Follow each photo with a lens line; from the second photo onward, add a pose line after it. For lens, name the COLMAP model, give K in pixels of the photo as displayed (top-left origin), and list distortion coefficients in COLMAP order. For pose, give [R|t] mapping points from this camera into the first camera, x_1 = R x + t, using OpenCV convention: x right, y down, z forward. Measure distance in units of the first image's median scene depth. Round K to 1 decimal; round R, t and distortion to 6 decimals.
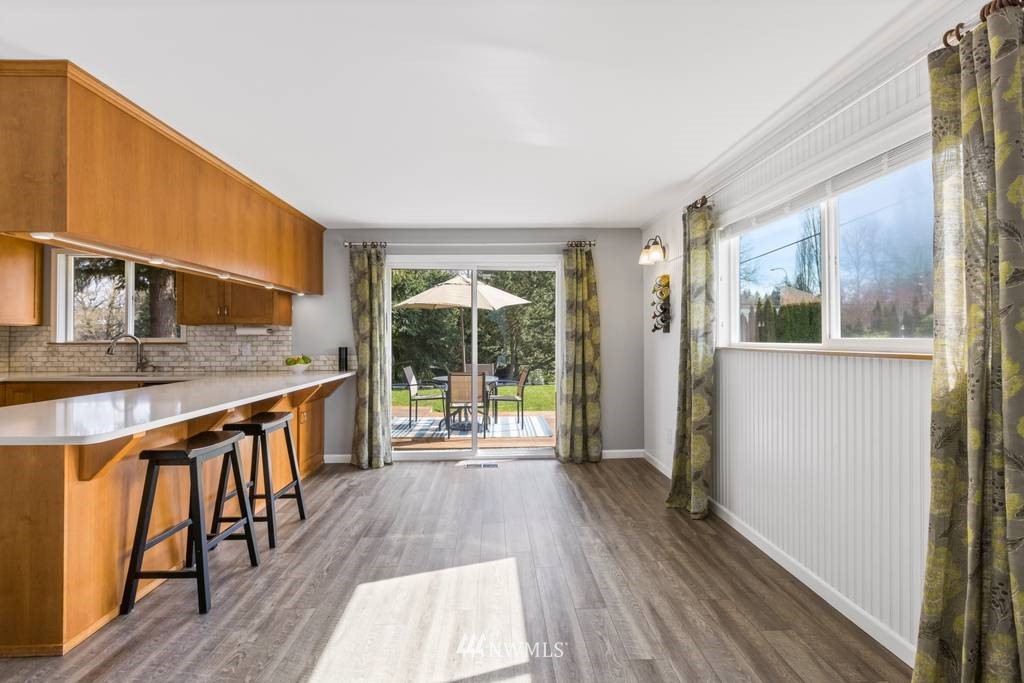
lens RADIAL K [[452.0, 0, 508.8], [0, 452.0, 332.7], [0, 0, 1]] dist [0.000628, -0.002057]
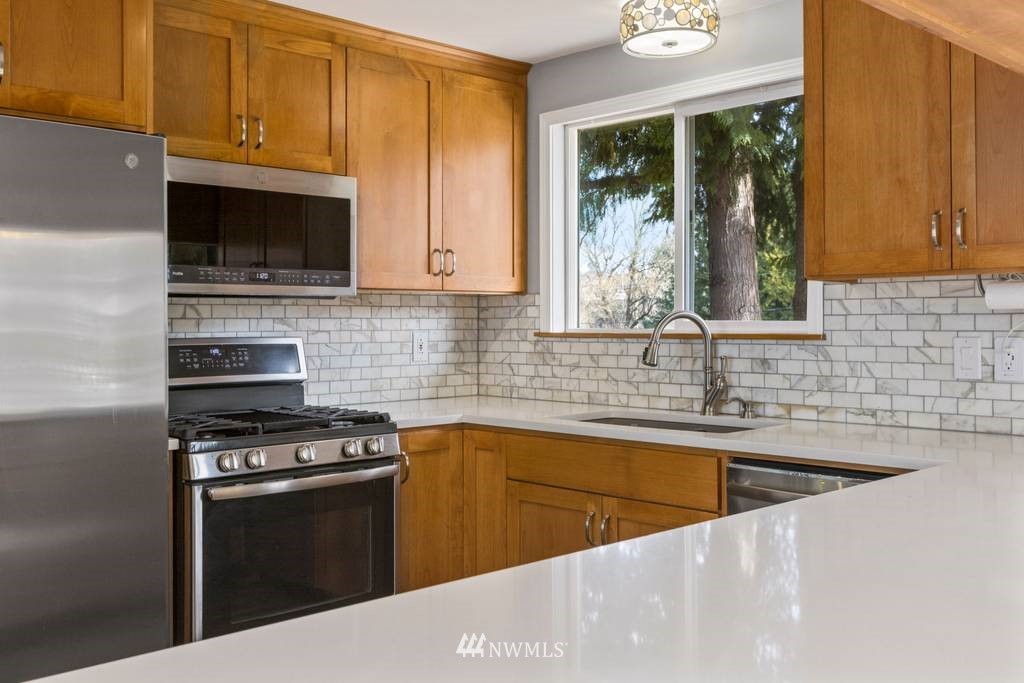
lens RADIAL K [[1009.9, 0, 511.6], [0, 1009.9, 319.7], [0, 0, 1]] dist [-0.002527, 0.000000]
pose [[0.666601, -0.004105, -0.745403, -0.314178], [0.011369, 0.999925, 0.004660, 0.004982], [0.745328, -0.011581, 0.666598, 0.336539]]
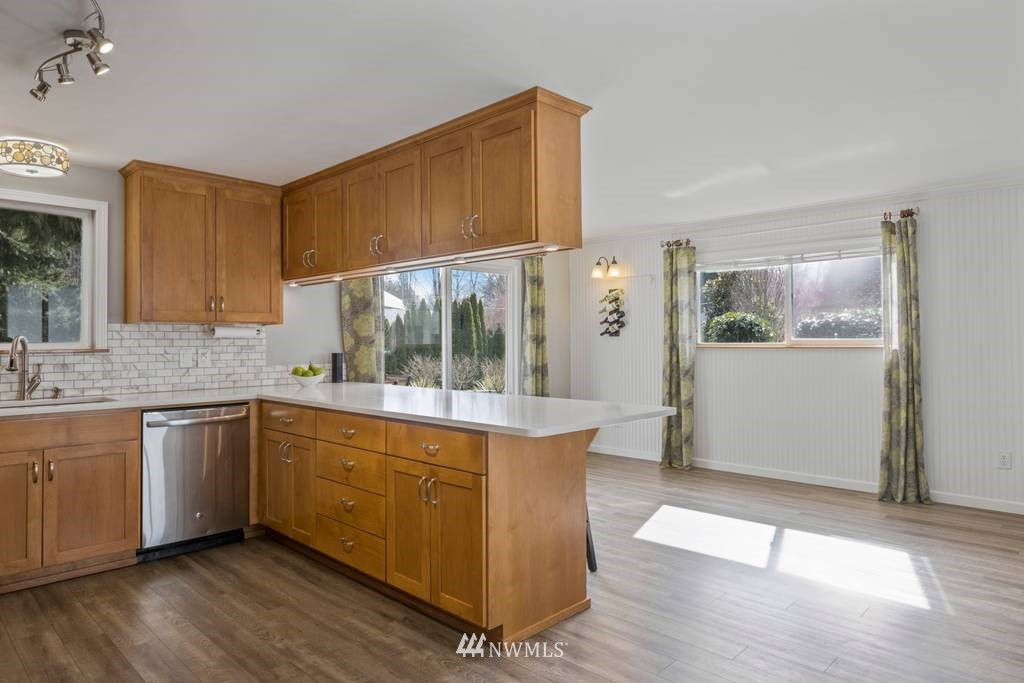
lens RADIAL K [[635.5, 0, 507.0], [0, 635.5, 338.8], [0, 0, 1]] dist [-0.005718, -0.001247]
pose [[0.730766, -0.000218, 0.682628, -0.911357], [-0.006074, 0.999958, 0.006822, -0.002273], [-0.682601, -0.009132, 0.730734, -0.031573]]
